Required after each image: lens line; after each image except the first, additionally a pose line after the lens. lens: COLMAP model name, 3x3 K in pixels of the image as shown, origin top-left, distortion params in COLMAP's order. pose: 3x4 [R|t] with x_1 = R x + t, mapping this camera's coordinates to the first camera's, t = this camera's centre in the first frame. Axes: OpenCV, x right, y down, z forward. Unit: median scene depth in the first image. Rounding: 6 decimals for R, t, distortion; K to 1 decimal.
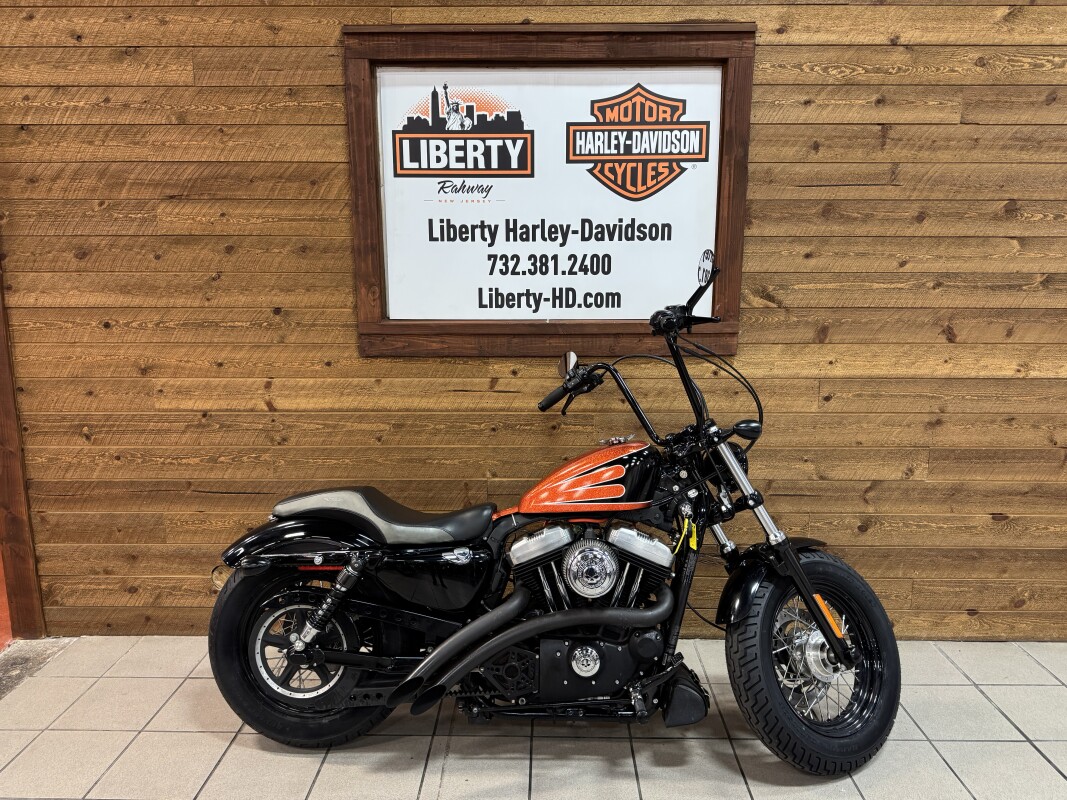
lens RADIAL K [[746.9, 0, 535.6], [0, 746.9, 404.7], [0, 0, 1]] dist [0.155757, -0.274733]
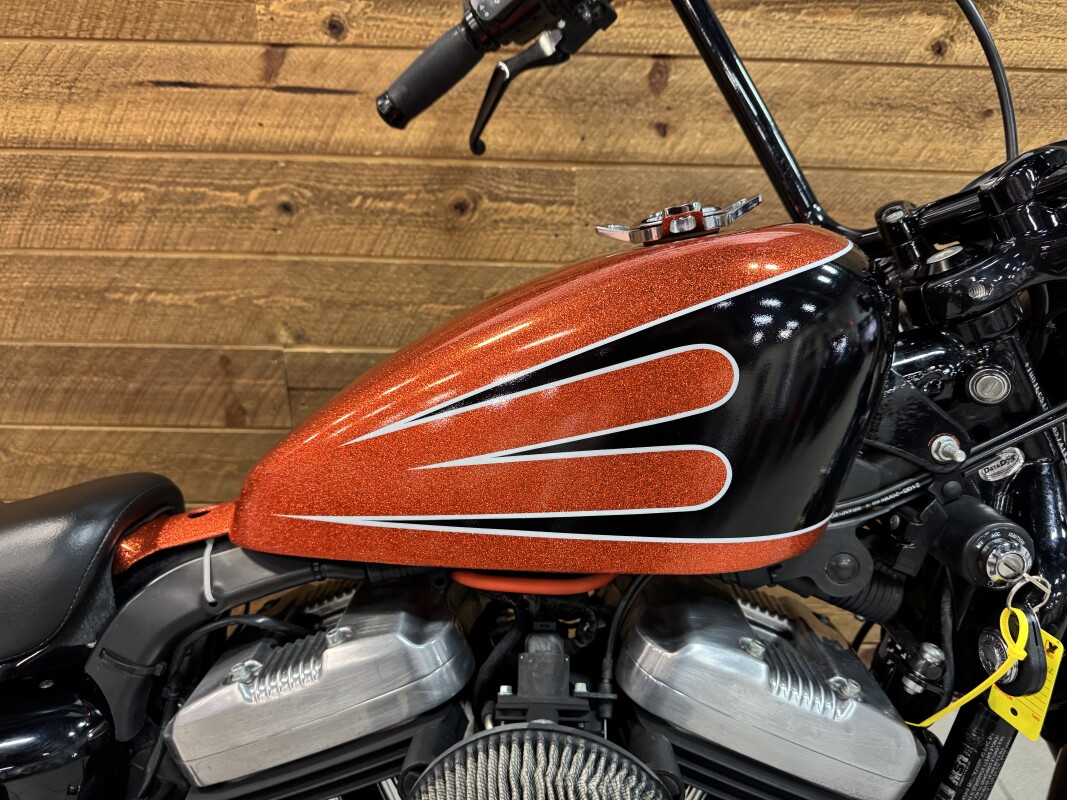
lens RADIAL K [[772.7, 0, 537.2], [0, 772.7, 398.6], [0, 0, 1]] dist [0.000731, -0.019360]
pose [[0.999135, 0.014325, 0.039026, 0.049295], [-0.022036, 0.978519, 0.204976, 0.045162], [-0.035252, -0.205659, 0.977989, 0.649672]]
